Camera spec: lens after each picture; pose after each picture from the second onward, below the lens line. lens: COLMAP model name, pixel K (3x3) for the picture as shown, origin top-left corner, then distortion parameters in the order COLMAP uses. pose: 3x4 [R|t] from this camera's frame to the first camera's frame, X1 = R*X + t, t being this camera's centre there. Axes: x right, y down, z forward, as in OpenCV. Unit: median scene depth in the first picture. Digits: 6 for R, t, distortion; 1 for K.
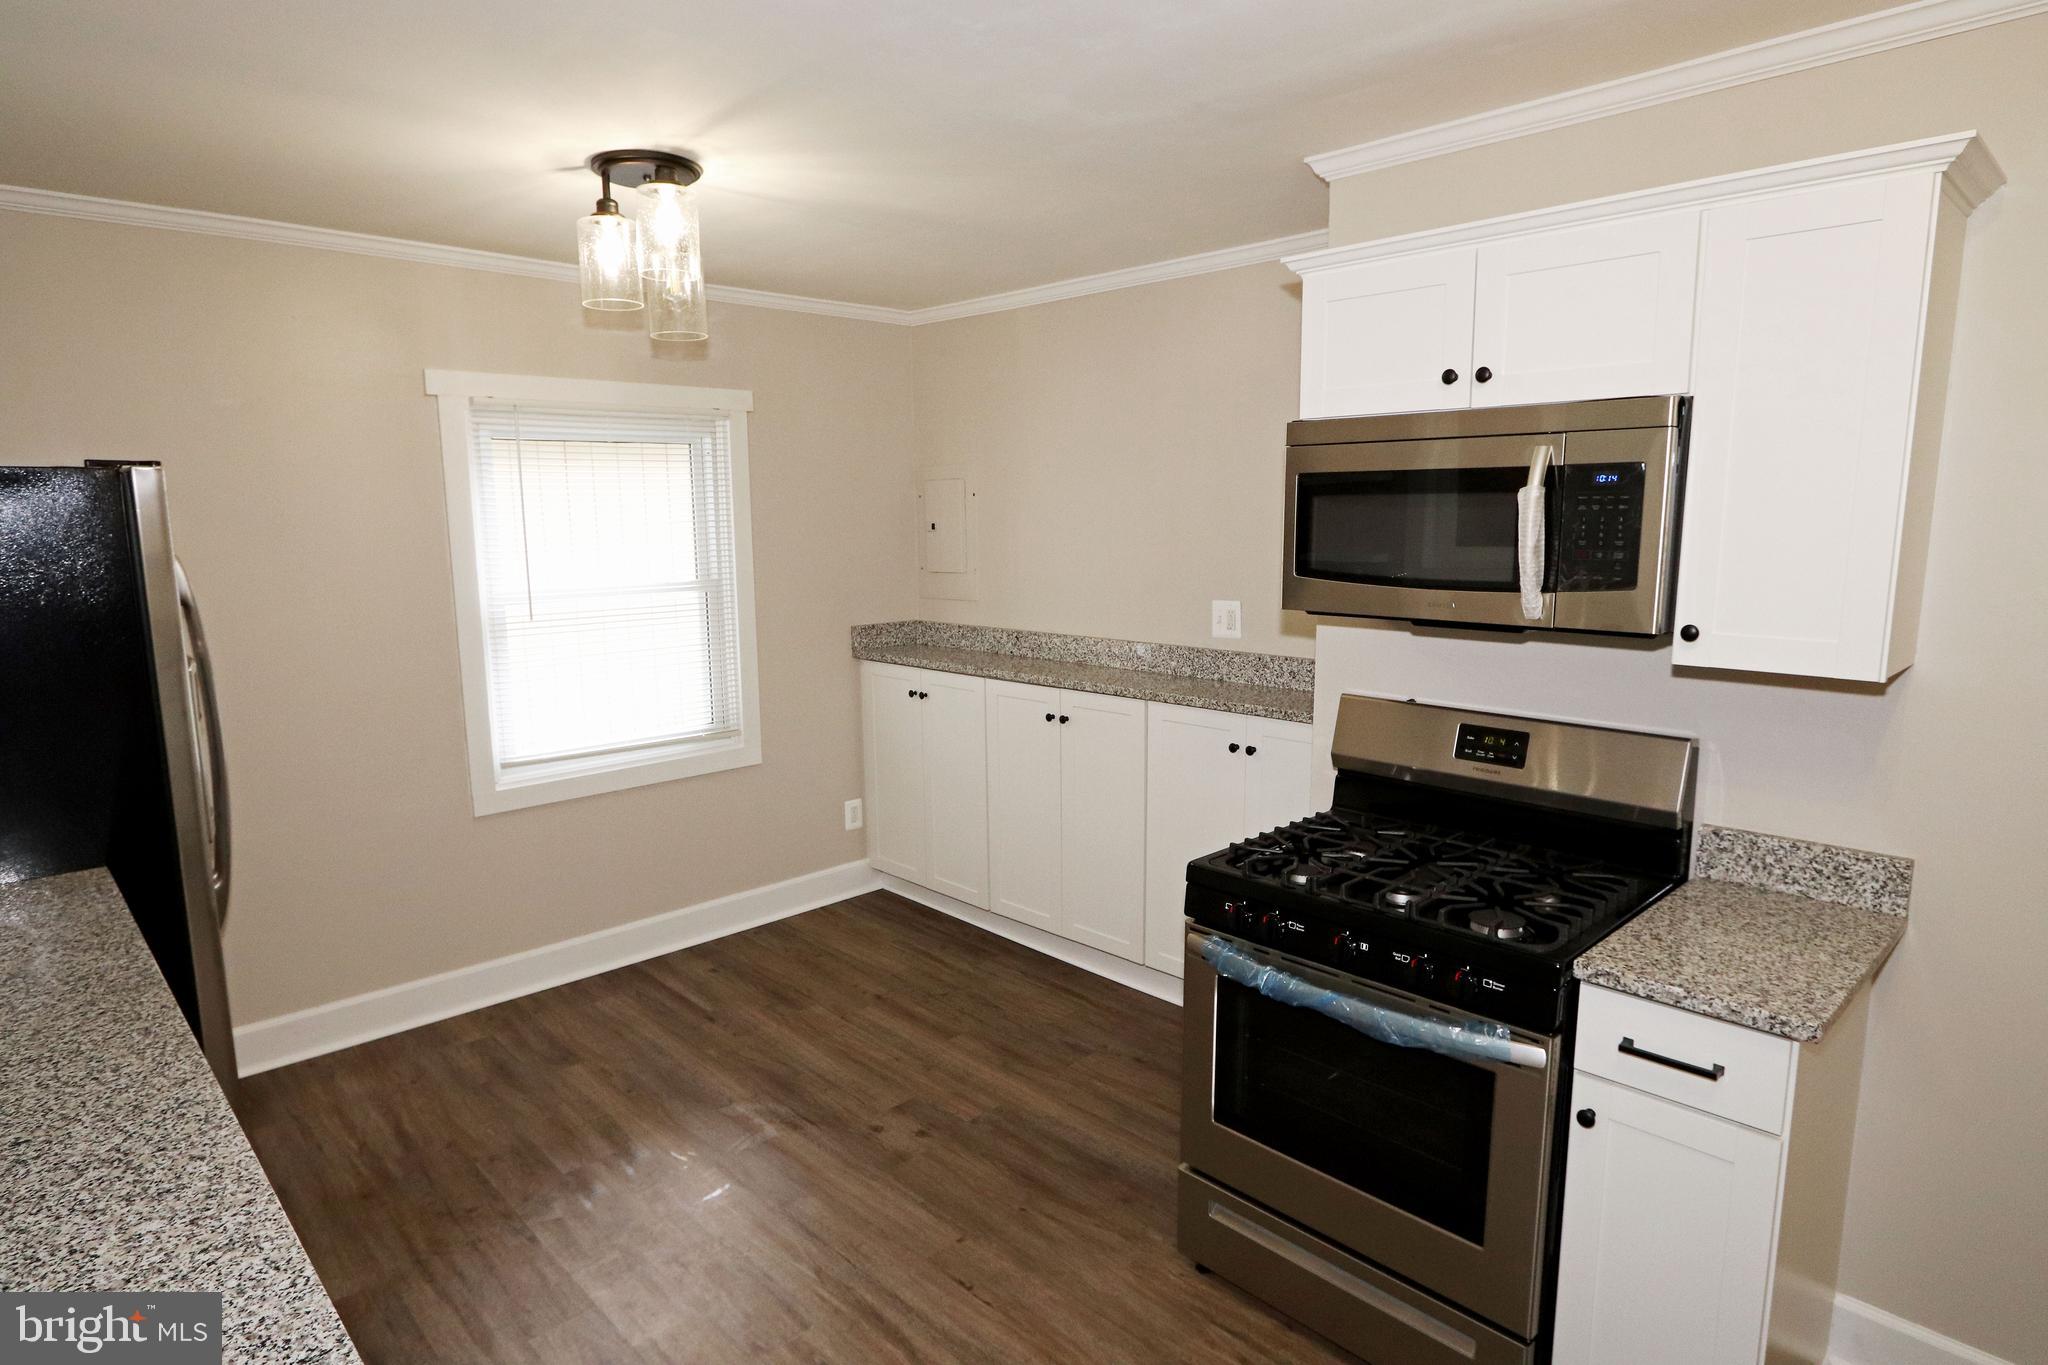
lens RADIAL K [[1127.9, 0, 1009.6], [0, 1127.9, 682.7], [0, 0, 1]] dist [0.000693, 0.000962]
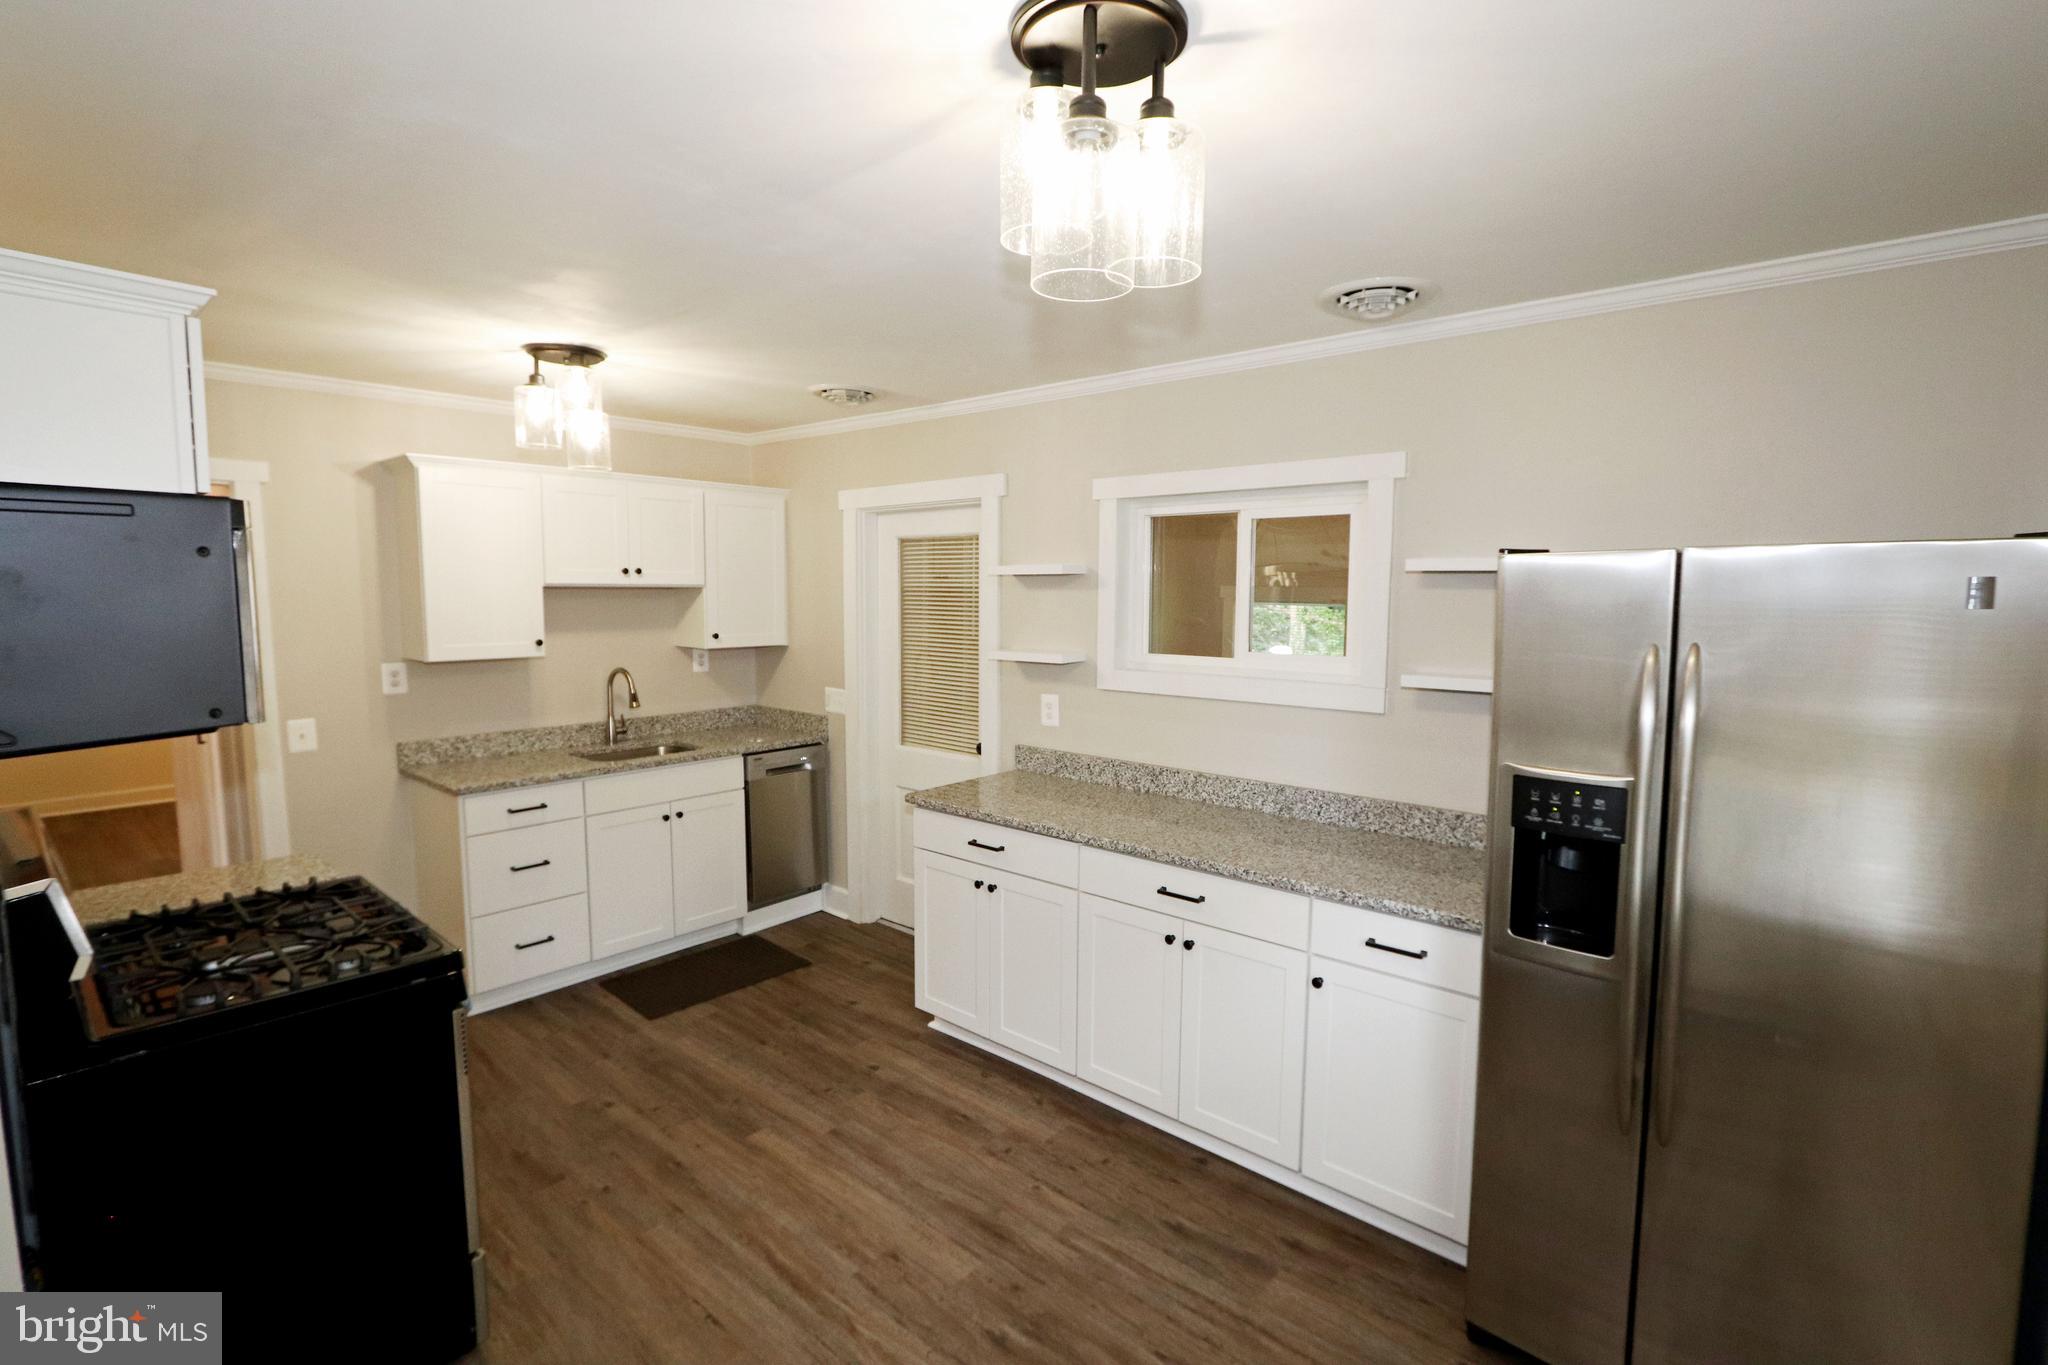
lens RADIAL K [[940.5, 0, 1011.5], [0, 940.5, 687.3], [0, 0, 1]] dist [-0.019085, 0.000920]
pose [[-0.996647, 0.010872, -0.081094, -0.180553], [-0.010102, 0.967198, 0.253823, -0.191149], [0.081194, 0.253792, -0.963845, 1.209845]]
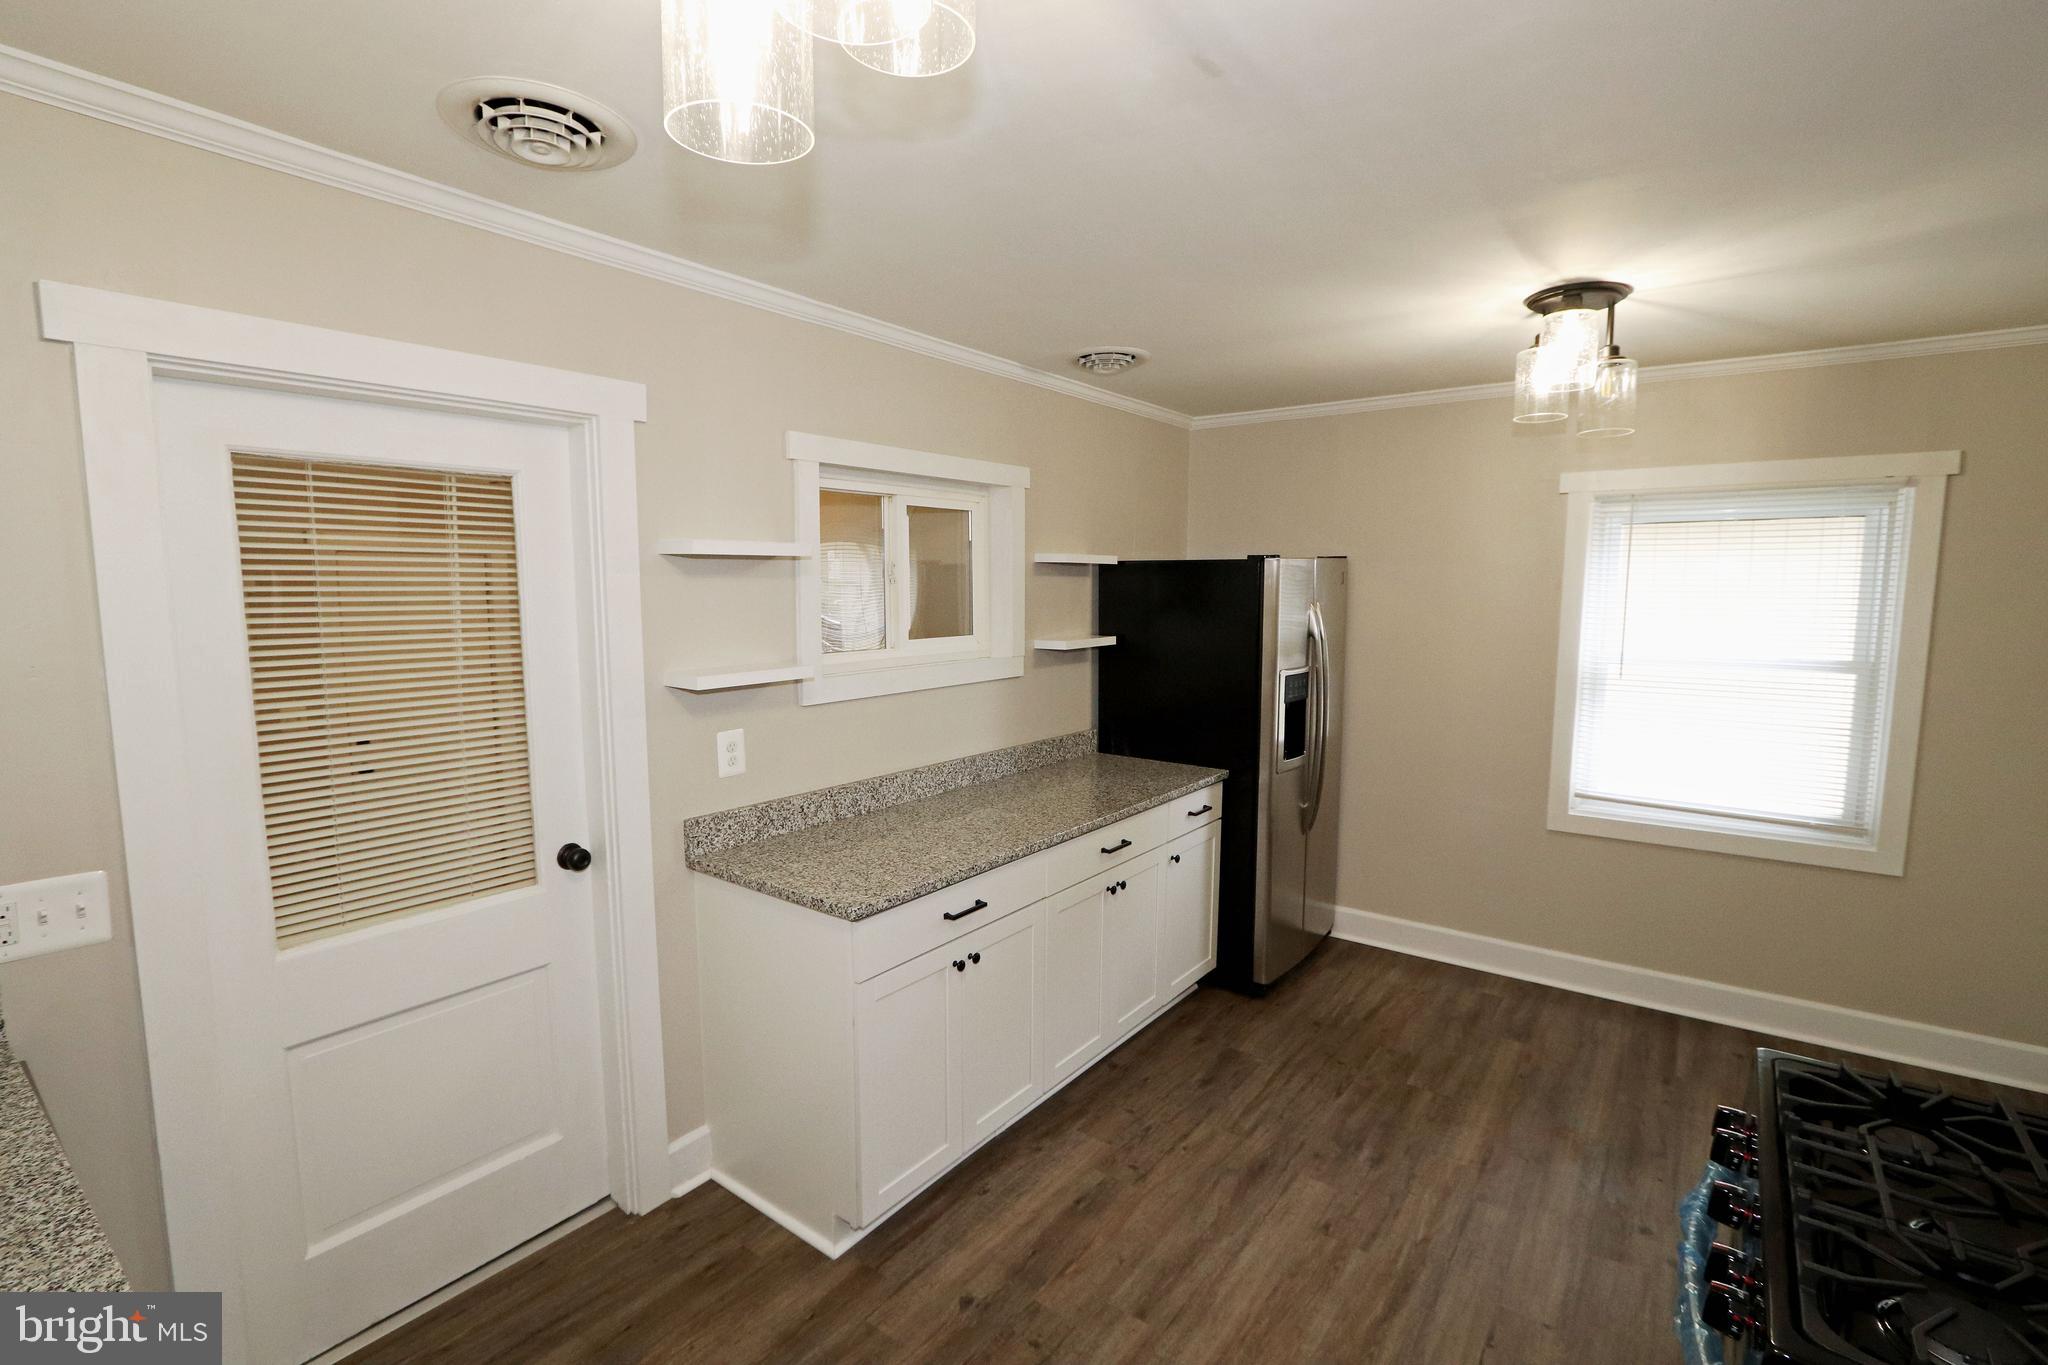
lens RADIAL K [[940.5, 0, 1017.2], [0, 940.5, 691.1], [0, 0, 1]] dist [-0.017340, 0.001292]
pose [[0.160961, 0.120152, -0.979620, 0.454628], [-0.152355, 0.983690, 0.095617, -0.043300], [0.975130, 0.133859, 0.176642, 0.248335]]
